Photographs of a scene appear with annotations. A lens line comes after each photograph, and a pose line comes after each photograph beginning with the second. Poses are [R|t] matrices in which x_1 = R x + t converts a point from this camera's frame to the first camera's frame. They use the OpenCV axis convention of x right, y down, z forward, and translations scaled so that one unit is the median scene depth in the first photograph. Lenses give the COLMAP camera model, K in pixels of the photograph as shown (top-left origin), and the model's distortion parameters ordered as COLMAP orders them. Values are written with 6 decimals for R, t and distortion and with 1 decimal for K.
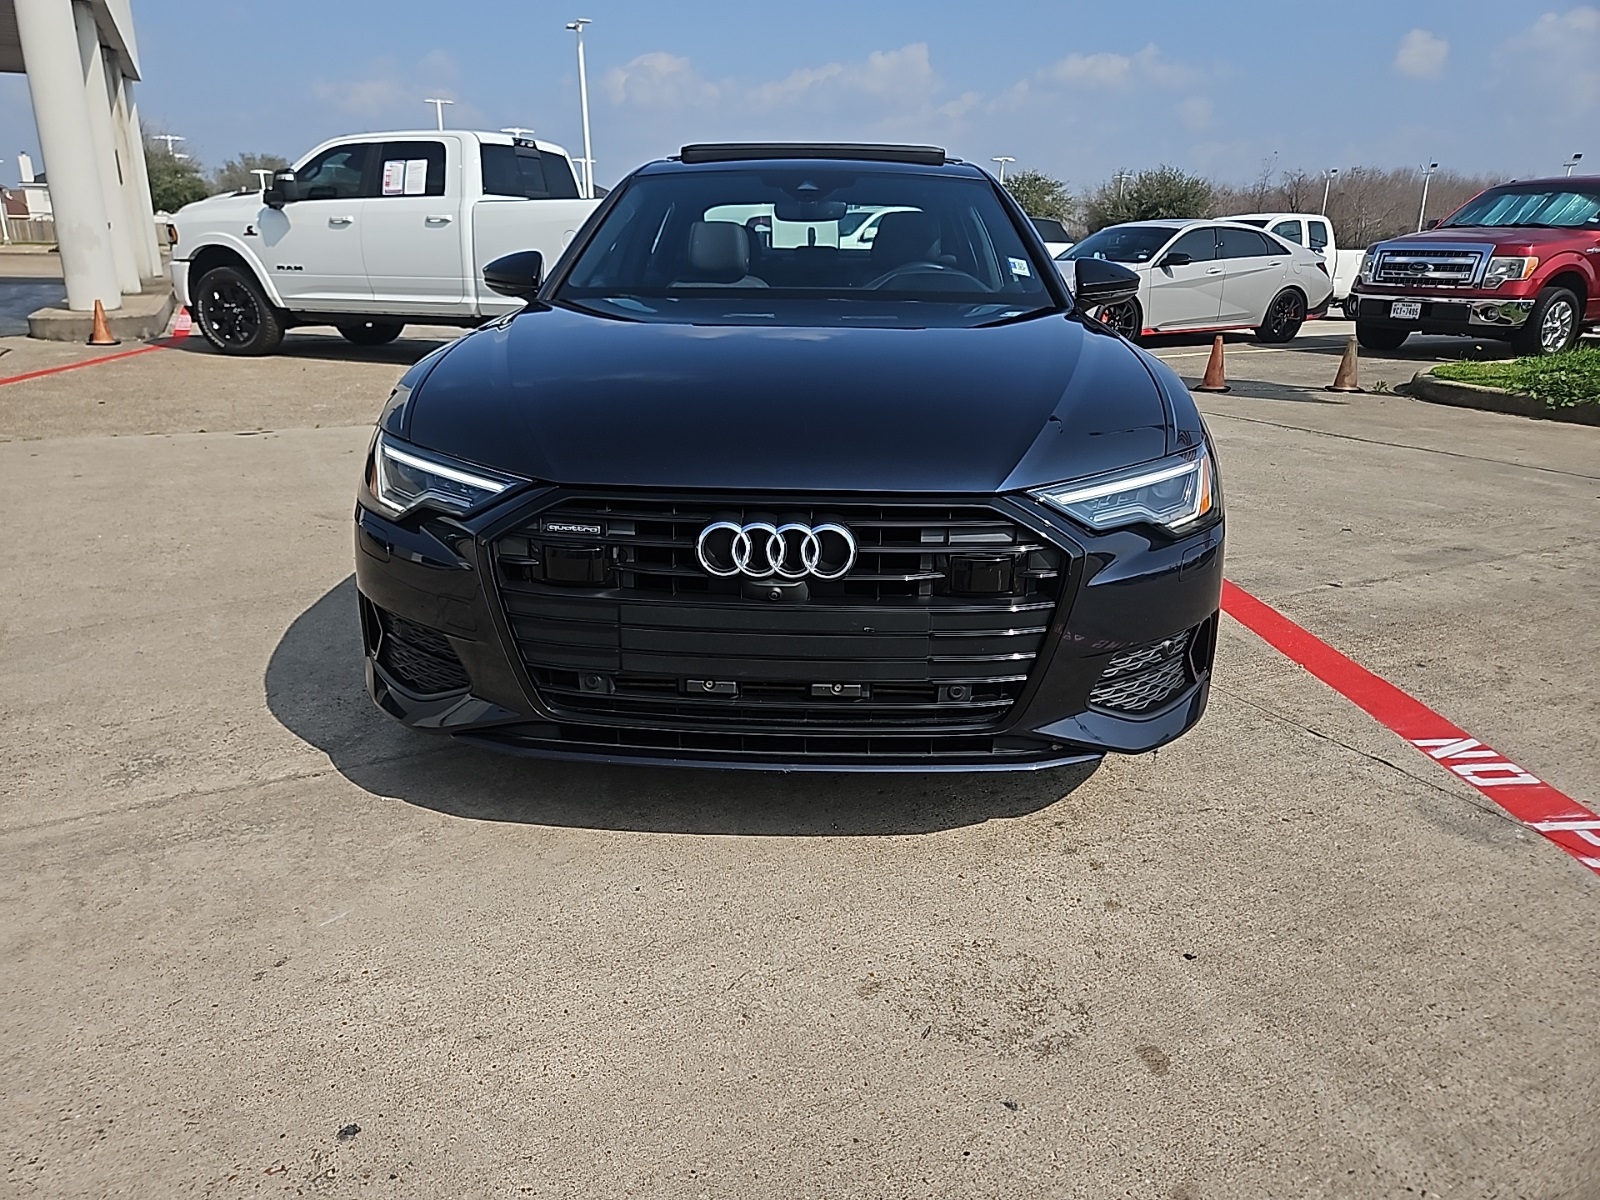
lens RADIAL K [[1052.1, 0, 804.2], [0, 1052.1, 596.0], [0, 0, 1]] dist [0.062908, -0.058455]
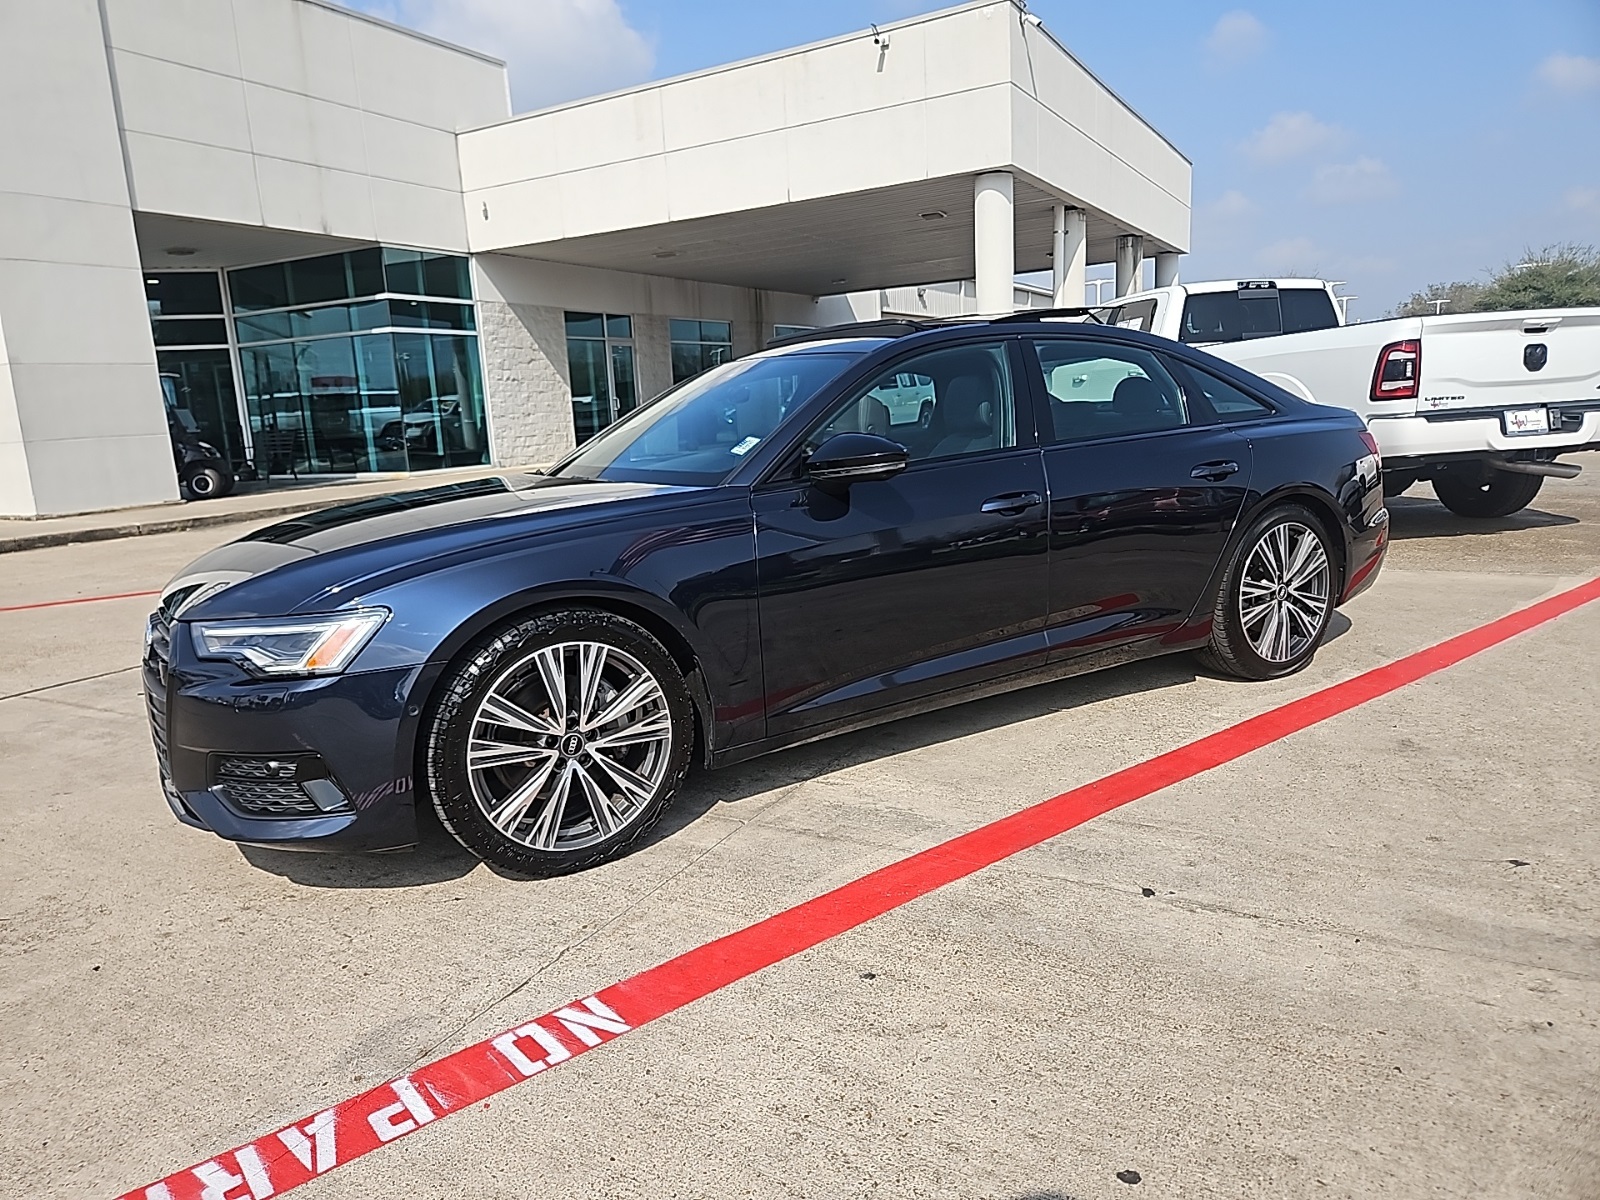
lens RADIAL K [[1071.1, 0, 792.0], [0, 1071.1, 601.4], [0, 0, 1]] dist [0.072739, -0.066343]
pose [[0.548446, 0.110046, -0.828913, 1.359757], [-0.203571, 0.979049, -0.004714, -0.208017], [0.811027, 0.171328, 0.559358, 0.590912]]
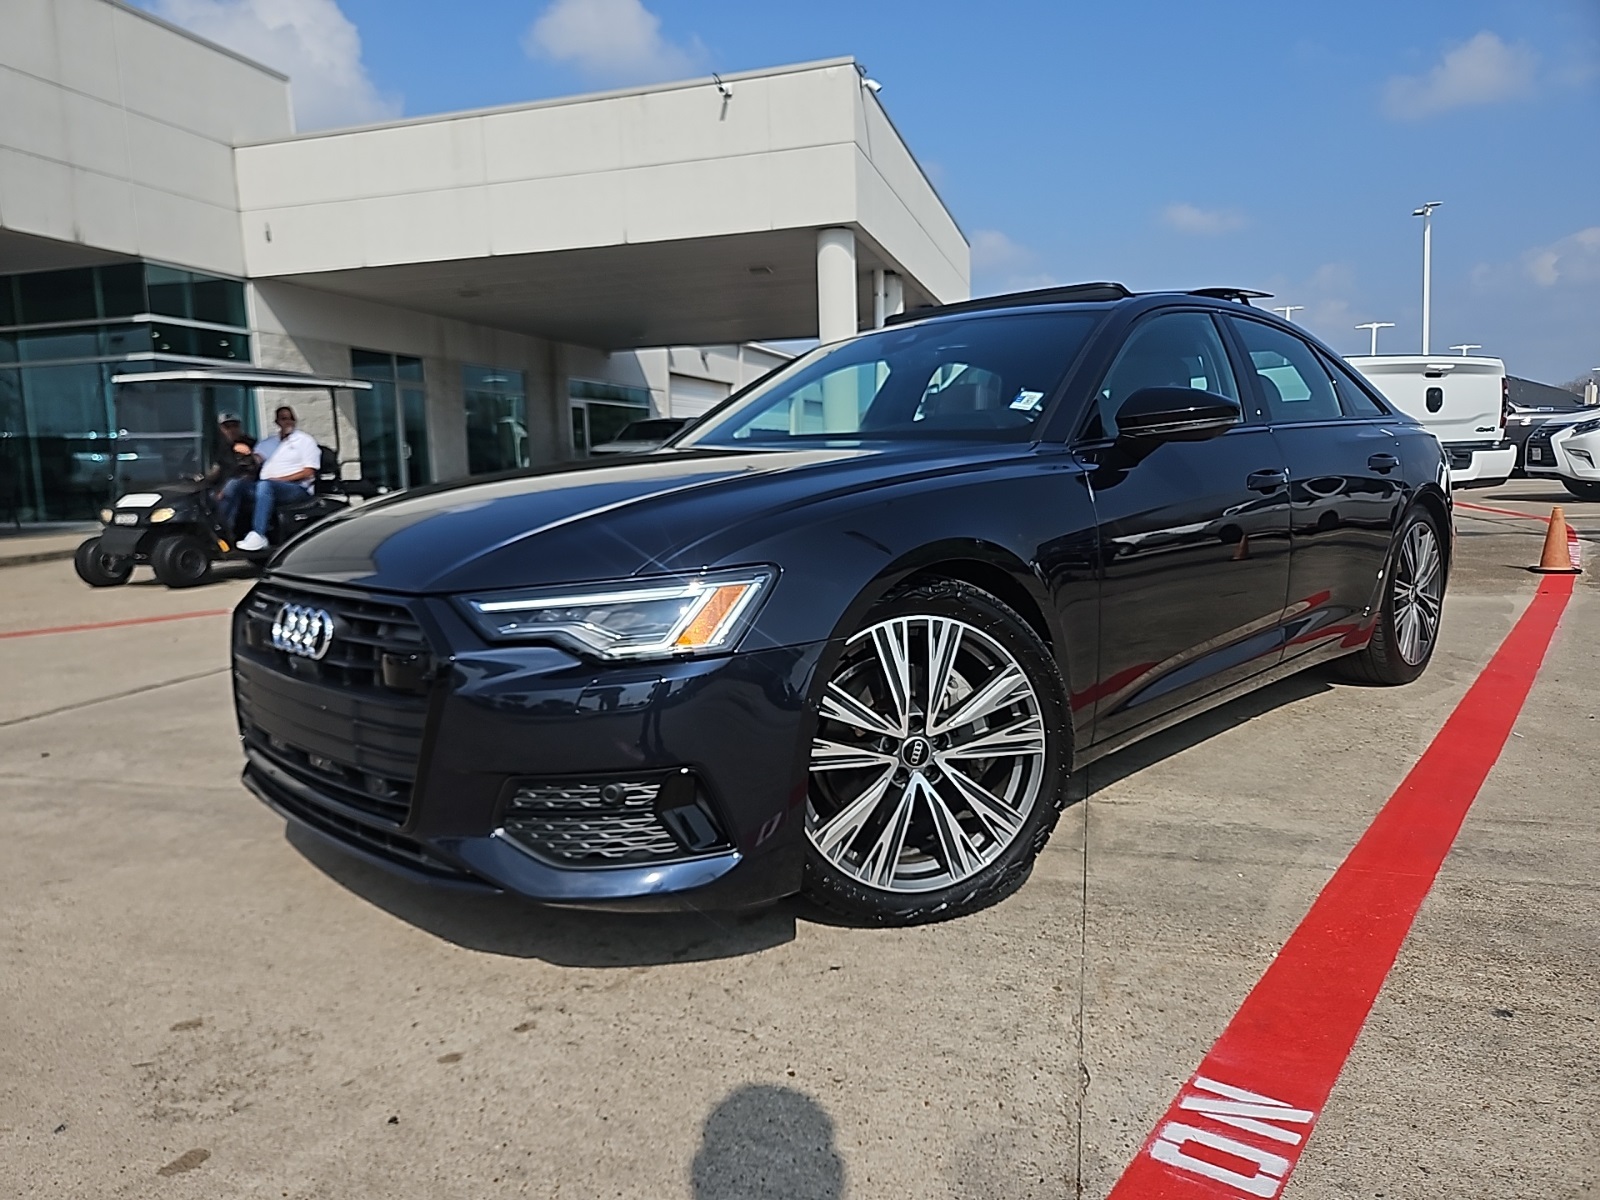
lens RADIAL K [[1080.6, 0, 800.5], [0, 1080.6, 593.1], [0, 0, 1]] dist [0.063906, -0.058493]
pose [[0.732249, 0.045149, -0.679539, 0.826931], [-0.172155, 0.977665, -0.120552, -0.023154], [0.658919, 0.205260, 0.723667, 0.329566]]
